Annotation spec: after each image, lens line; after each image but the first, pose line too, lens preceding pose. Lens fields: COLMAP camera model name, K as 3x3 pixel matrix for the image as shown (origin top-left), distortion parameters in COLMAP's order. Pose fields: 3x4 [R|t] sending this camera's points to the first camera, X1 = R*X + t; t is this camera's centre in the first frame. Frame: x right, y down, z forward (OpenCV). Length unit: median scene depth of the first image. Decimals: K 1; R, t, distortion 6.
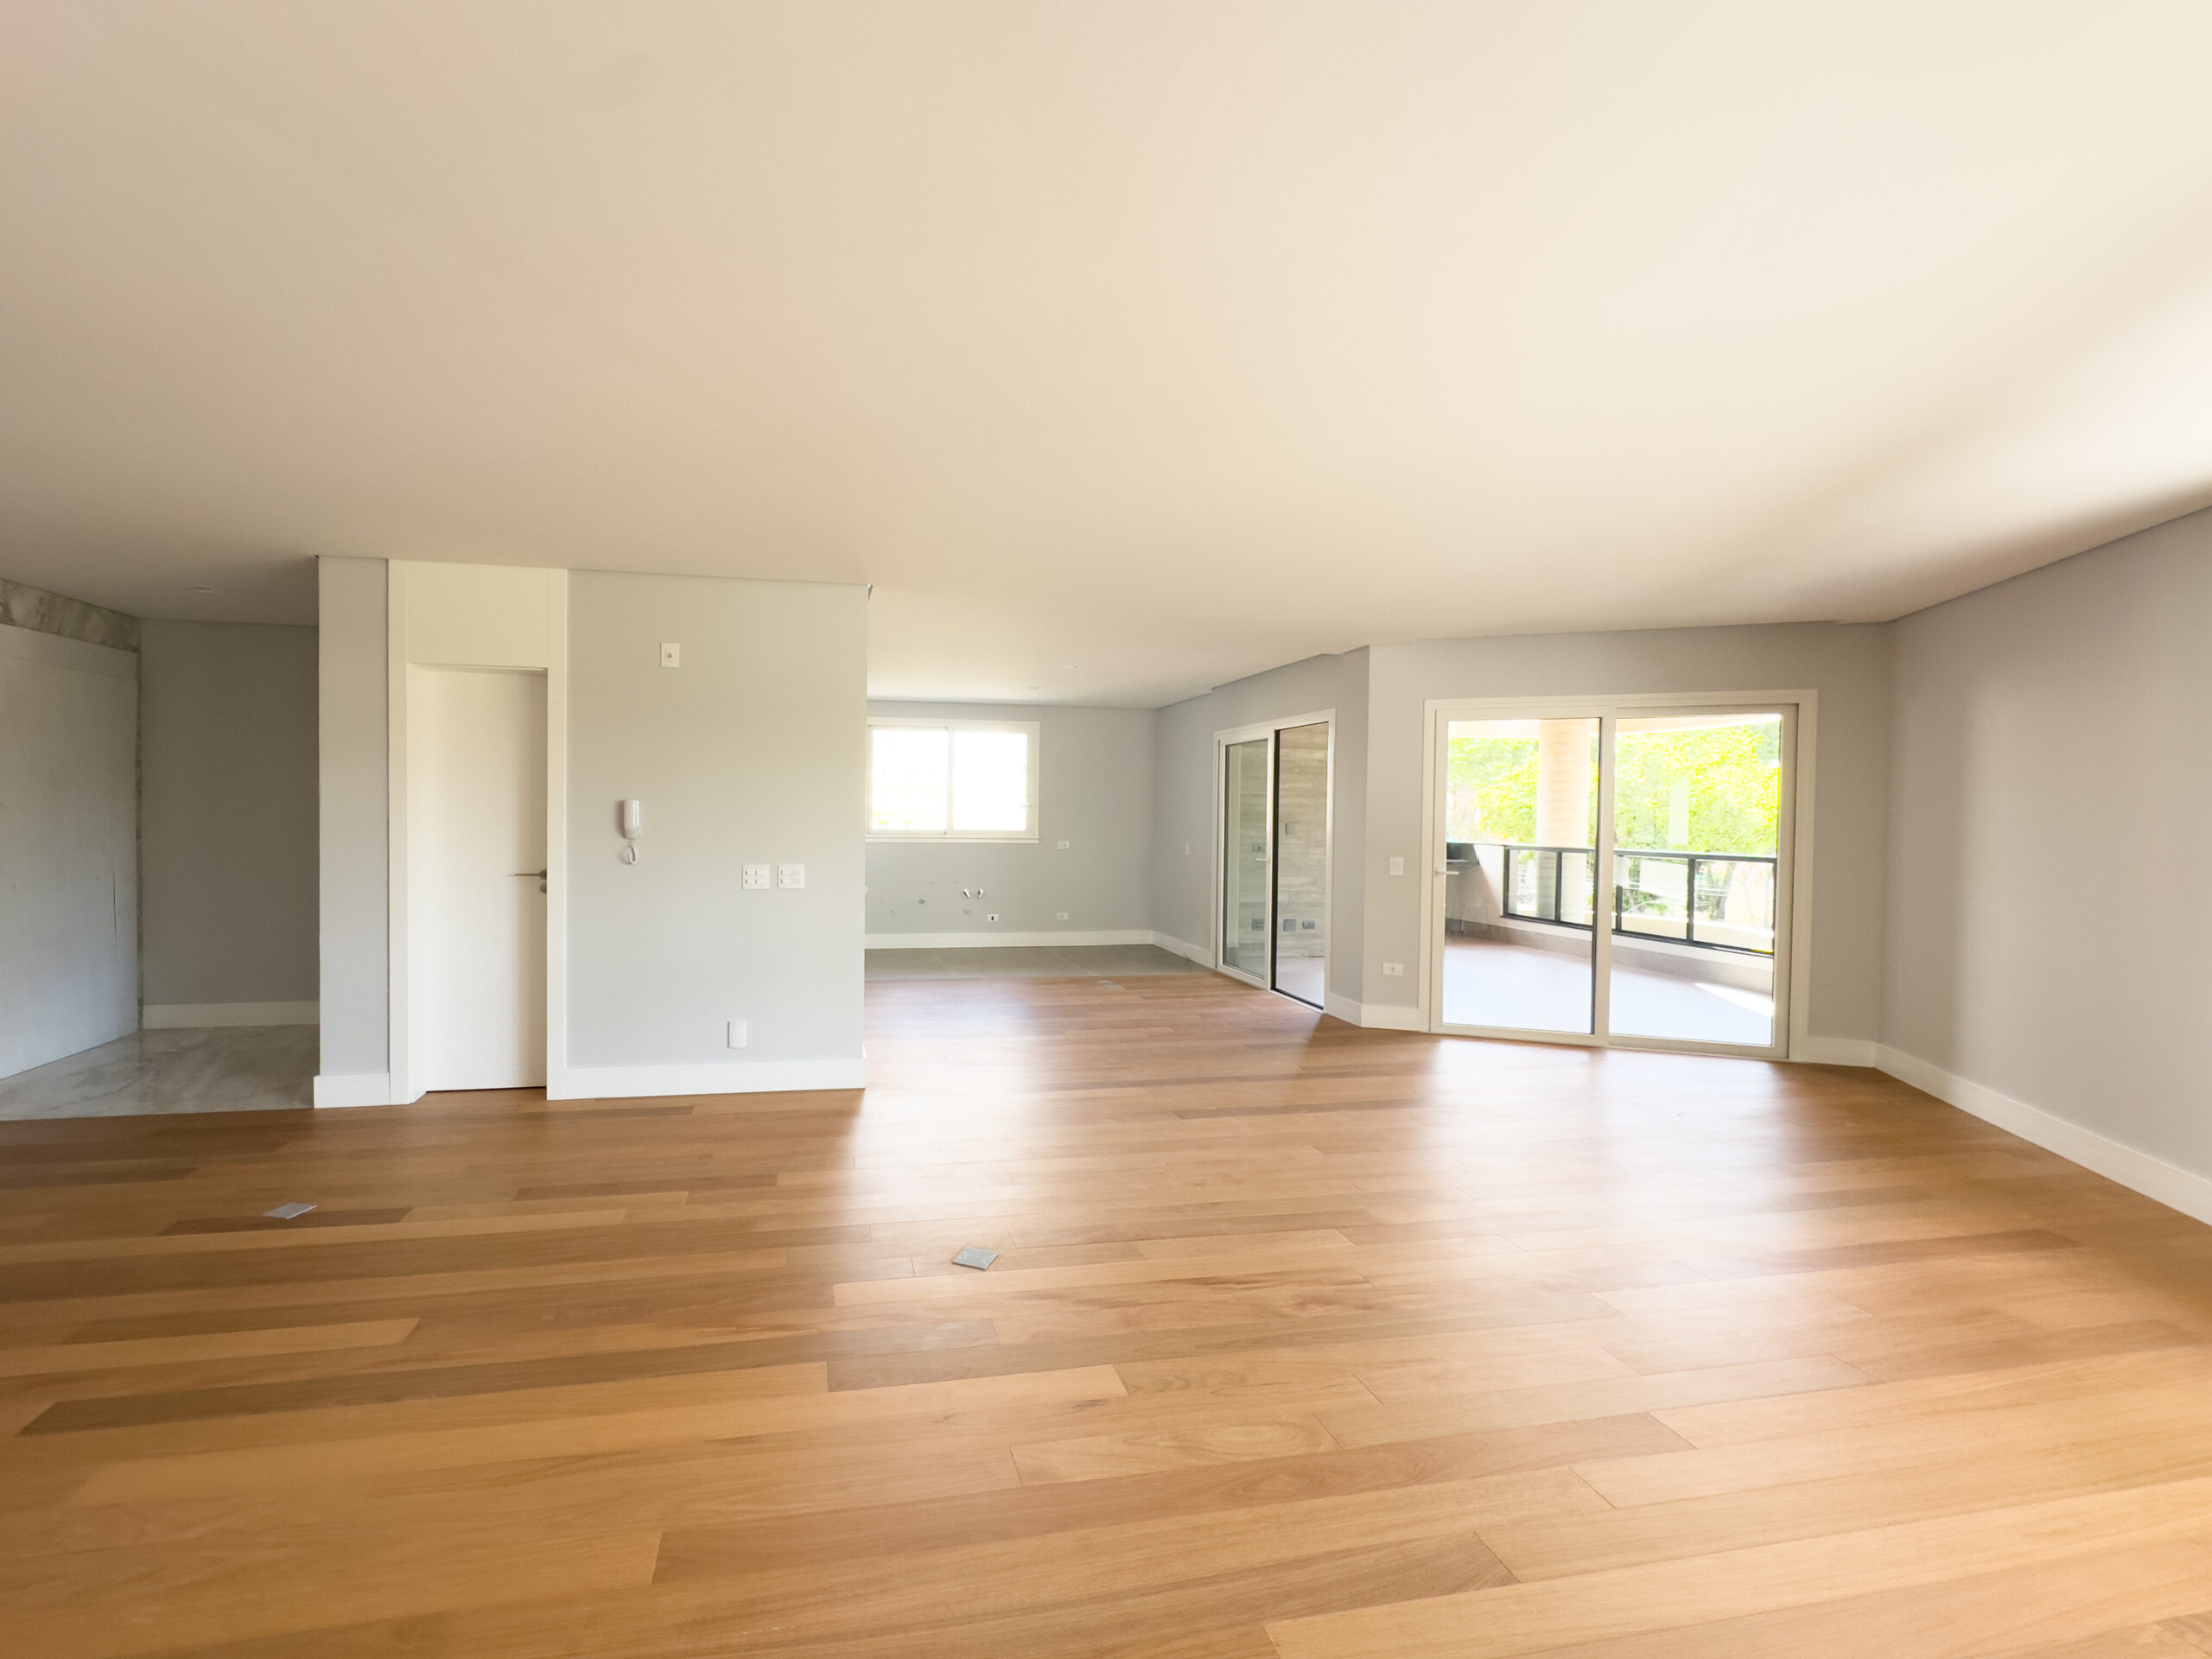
lens RADIAL K [[936.8, 0, 983.1], [0, 936.8, 830.4], [0, 0, 1]] dist [-0.000664, 0.000175]
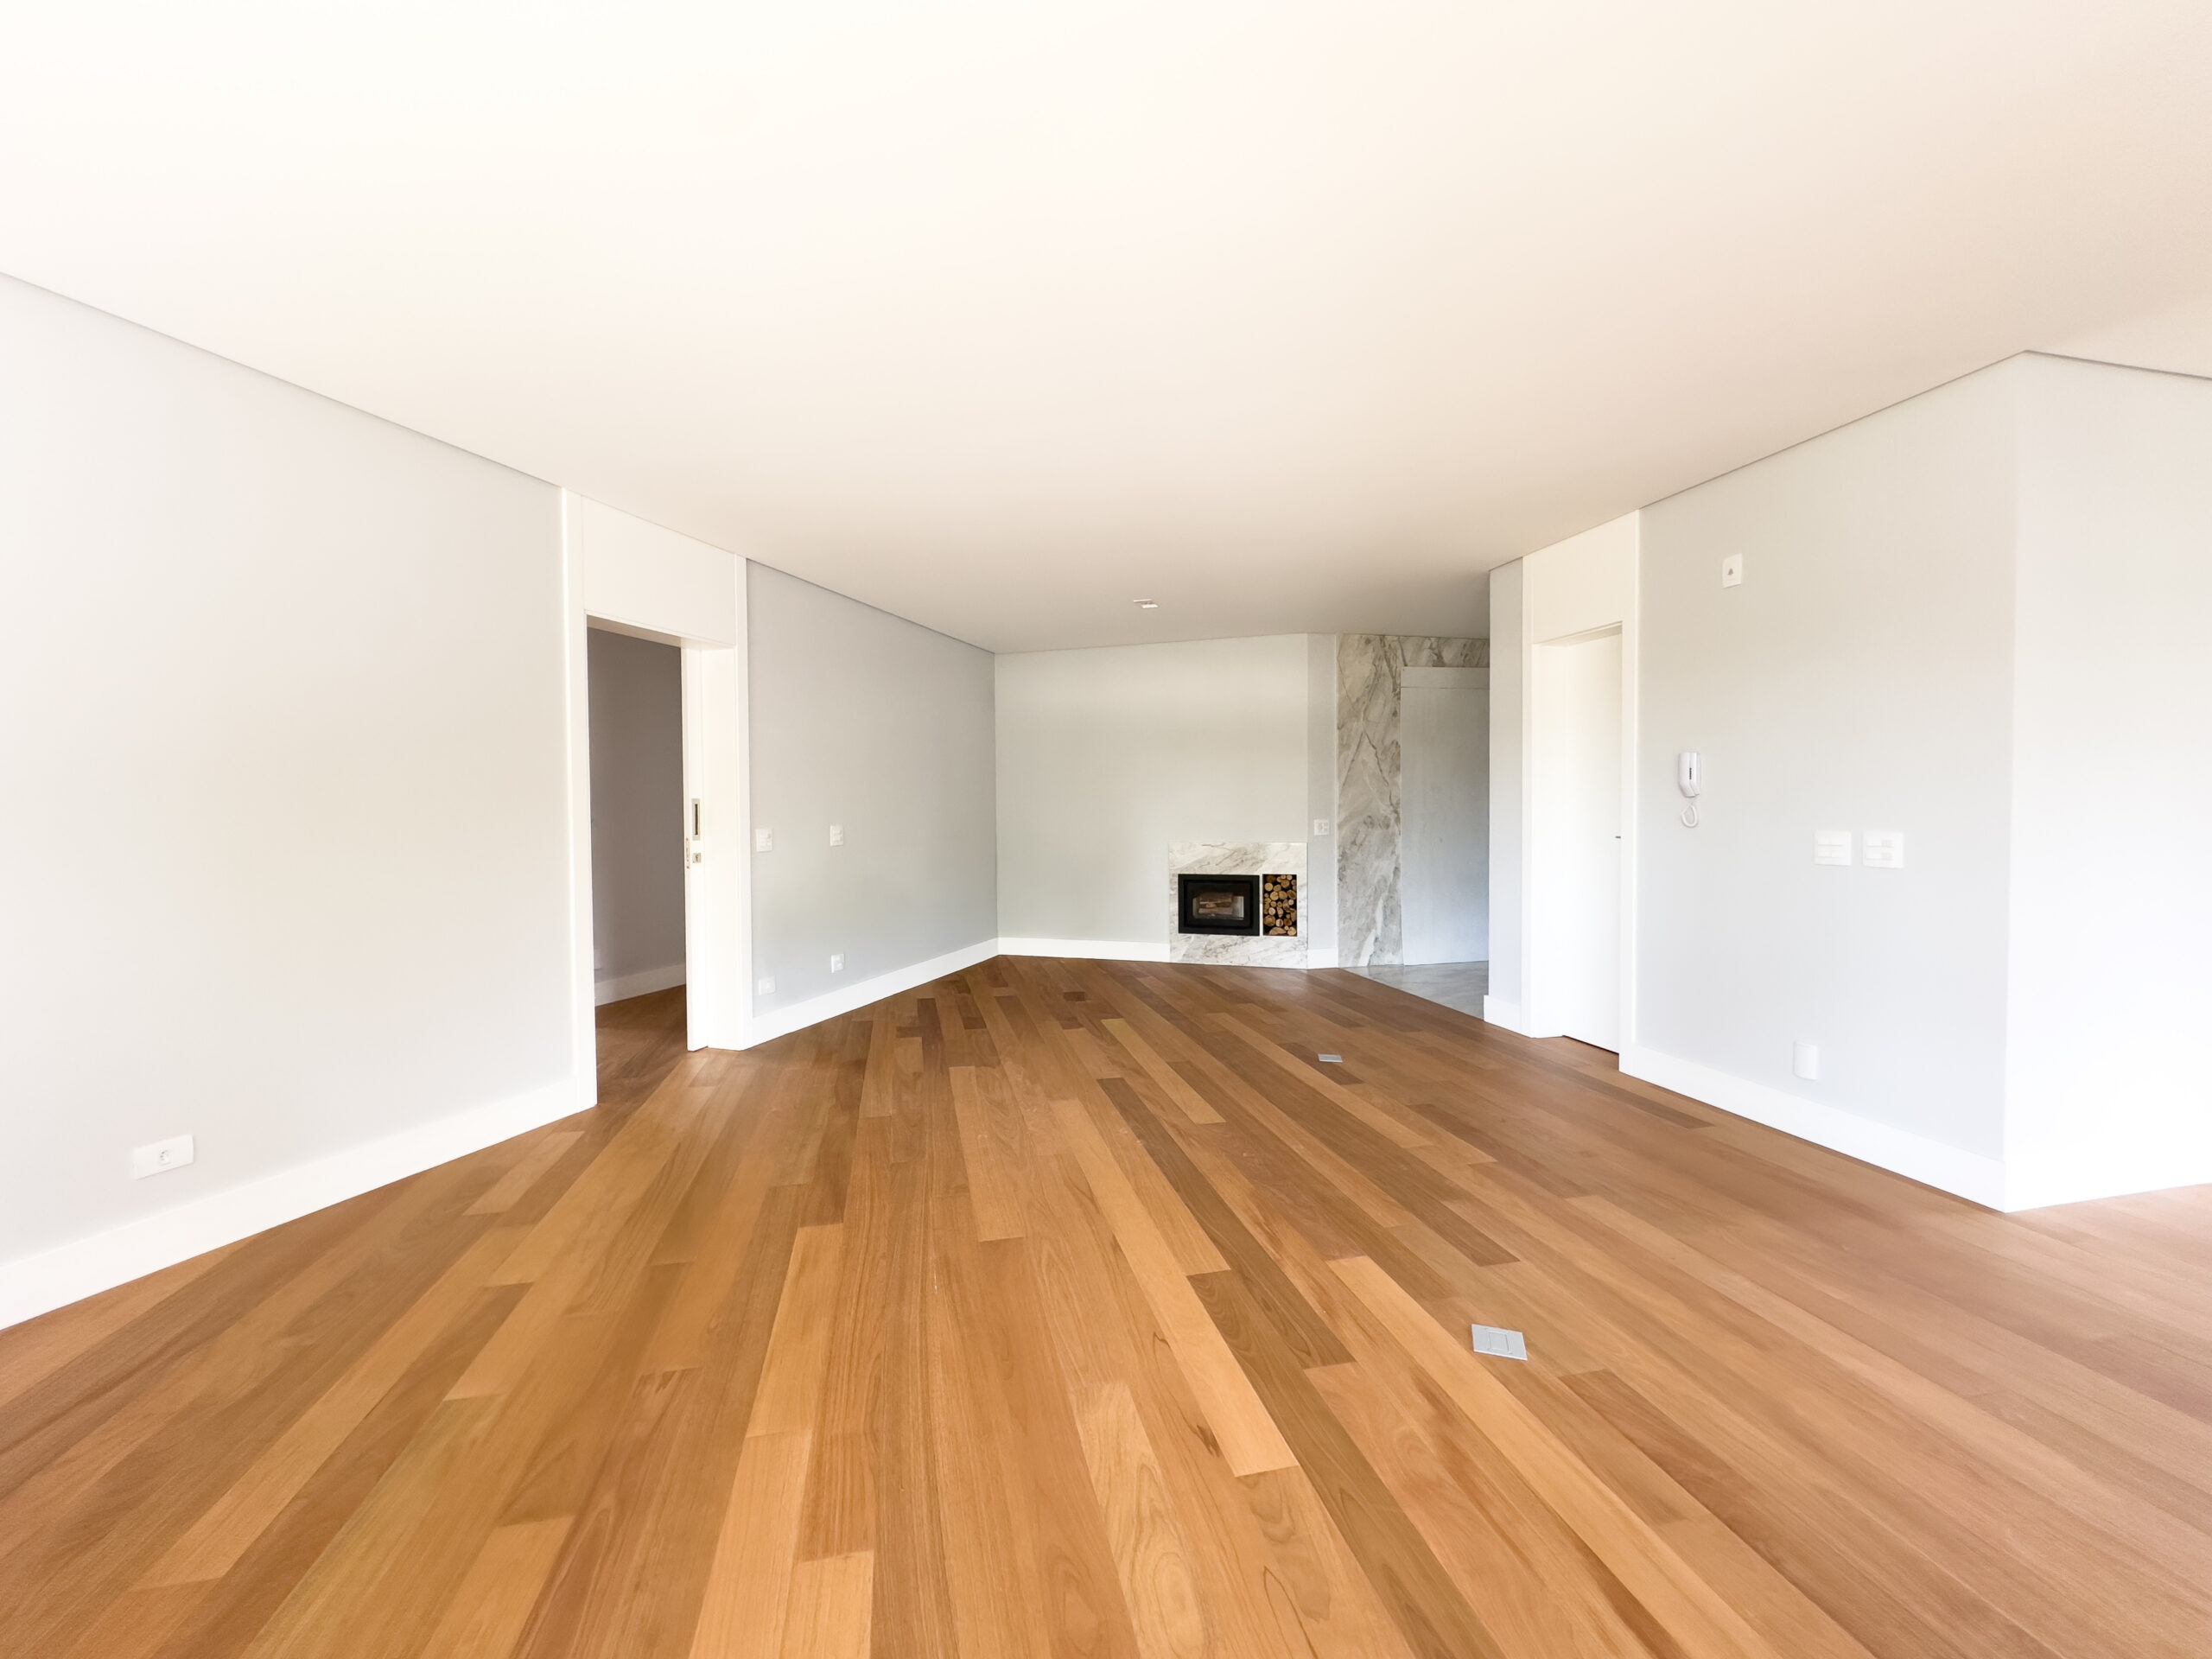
lens RADIAL K [[915.4, 0, 1106.0], [0, 915.4, 829.5], [0, 0, 1]] dist [-0.000018, 0.000378]
pose [[0.039383, 0.010893, -0.999165, 0.458552], [-0.009125, 0.999903, 0.010542, 0.035429], [0.999183, 0.008702, 0.039479, 0.442635]]
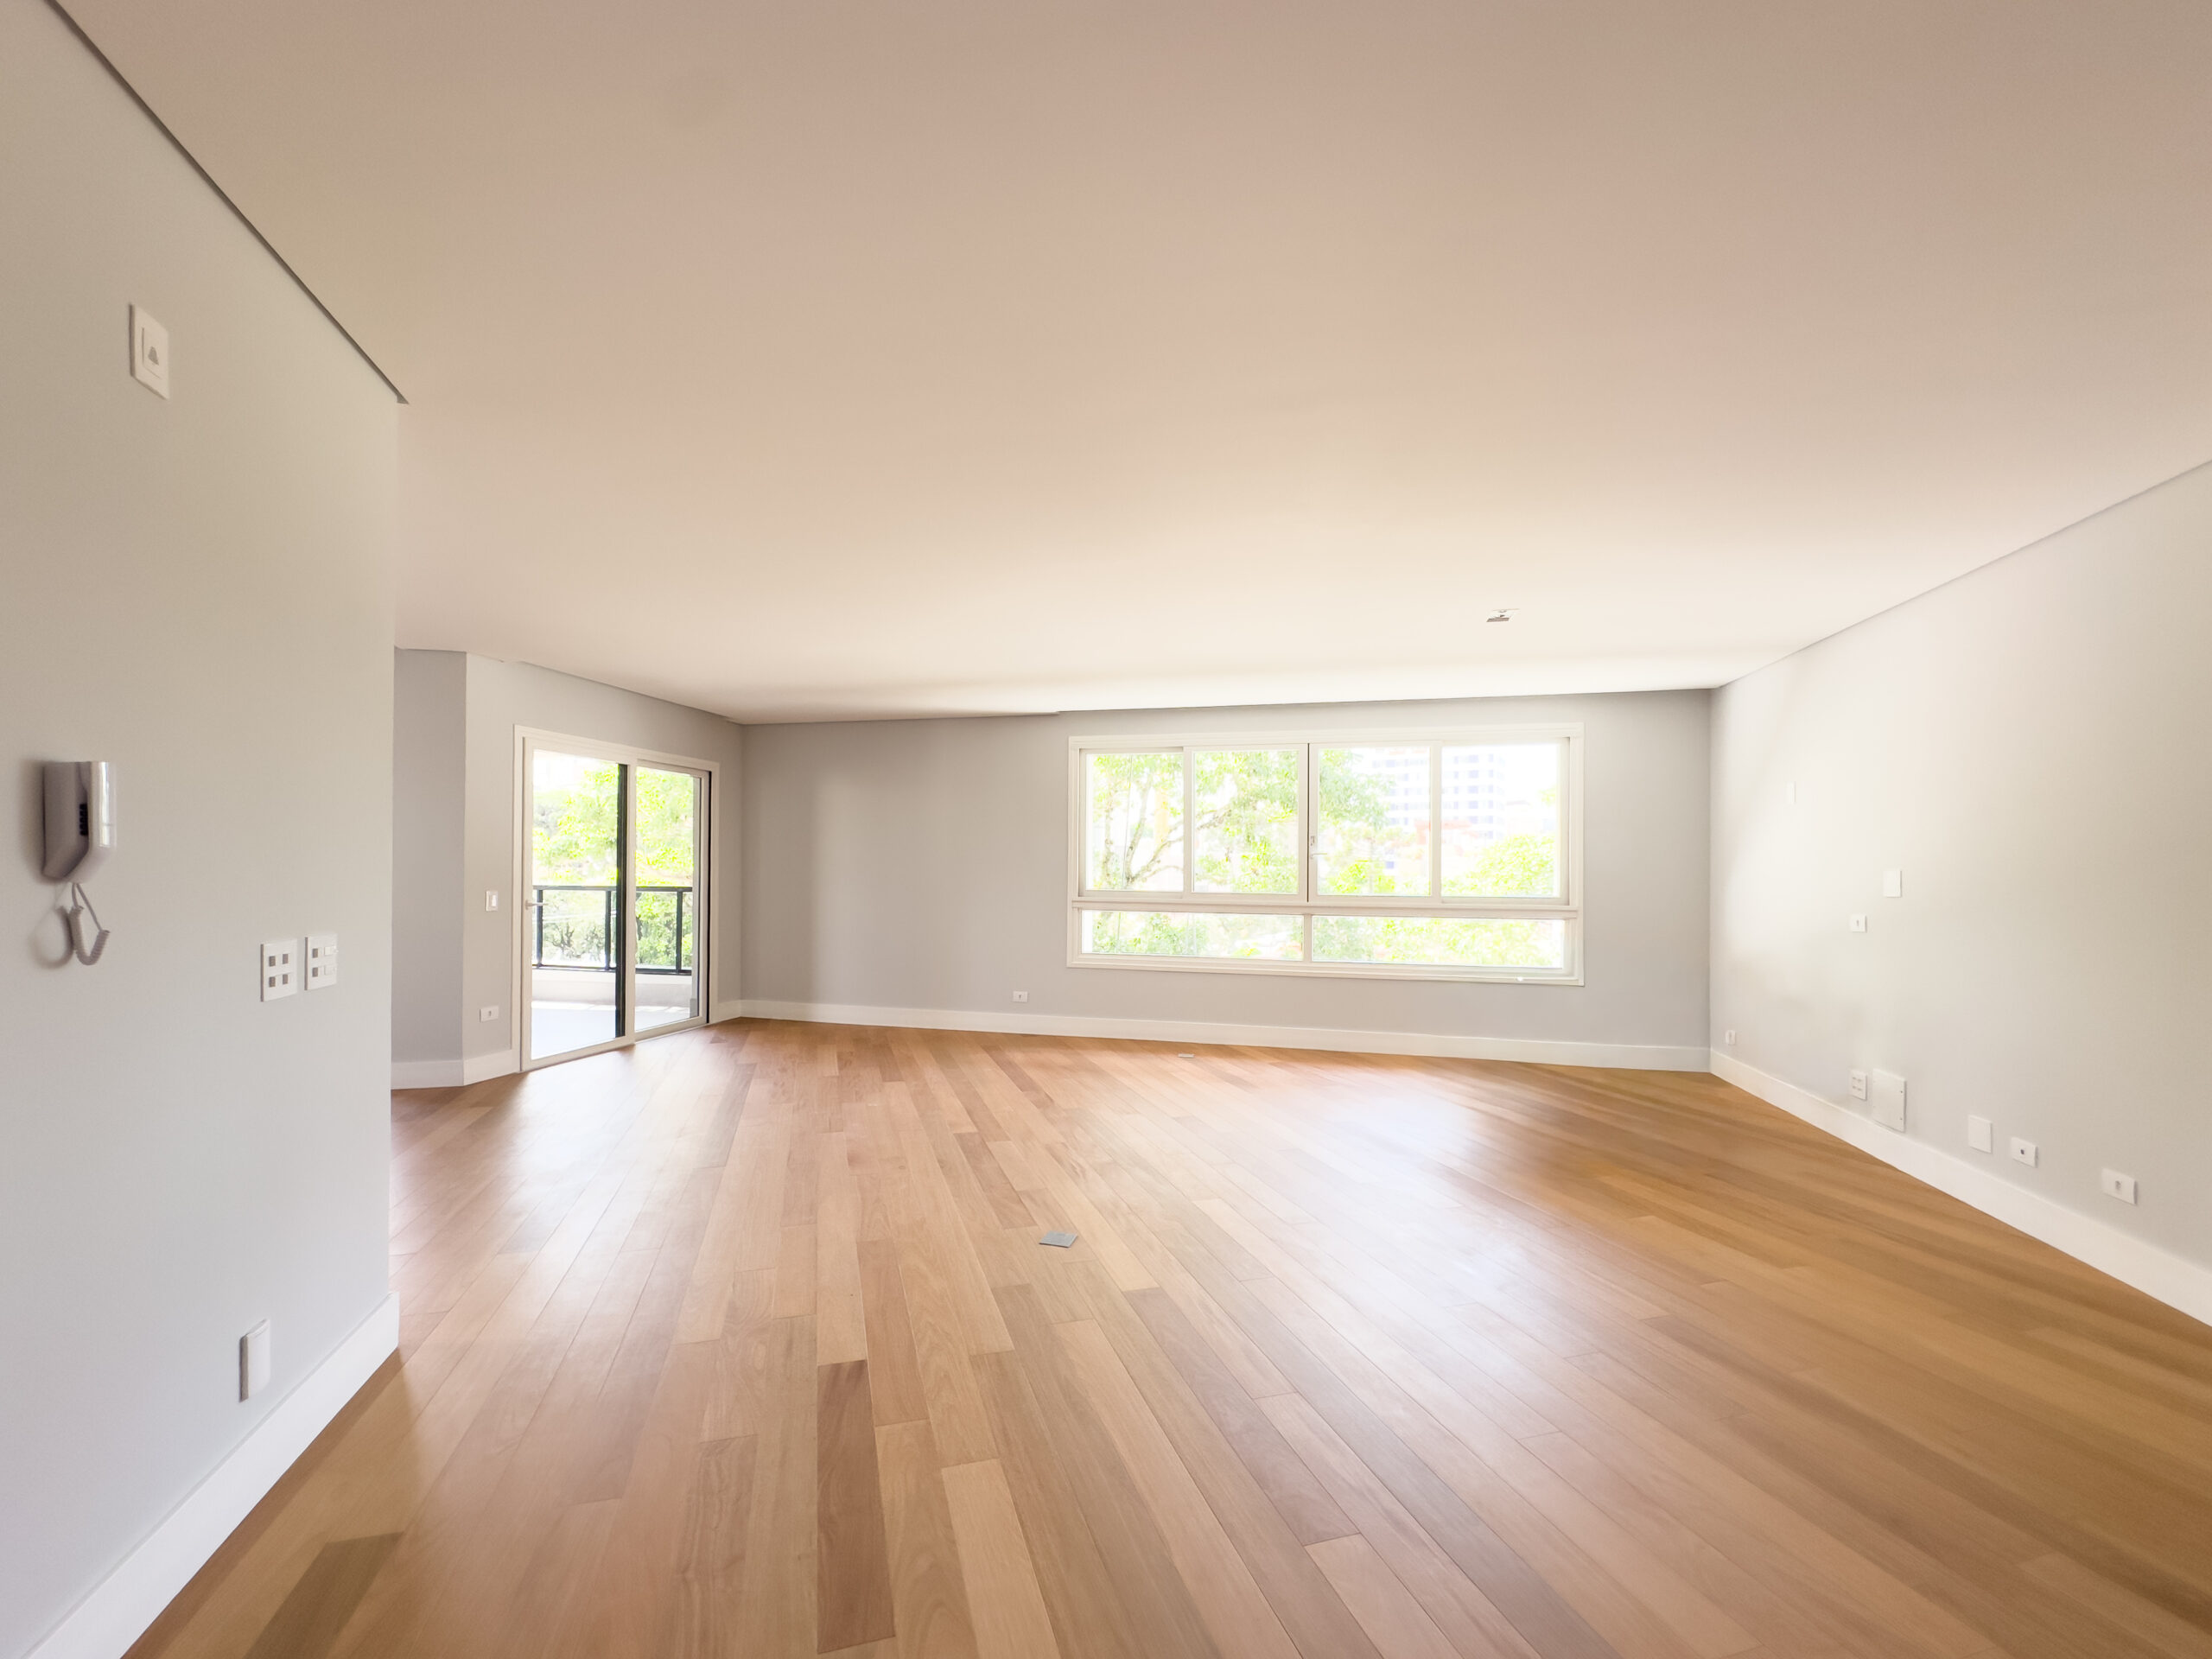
lens RADIAL K [[937.4, 0, 1059.0], [0, 937.4, 867.6], [0, 0, 1]] dist [0.000465, 0.000140]
pose [[-0.069379, -0.007338, 0.997563, -0.734334], [0.013812, 0.999870, 0.008316, 0.007426], [-0.997495, 0.014356, -0.069269, 0.714590]]
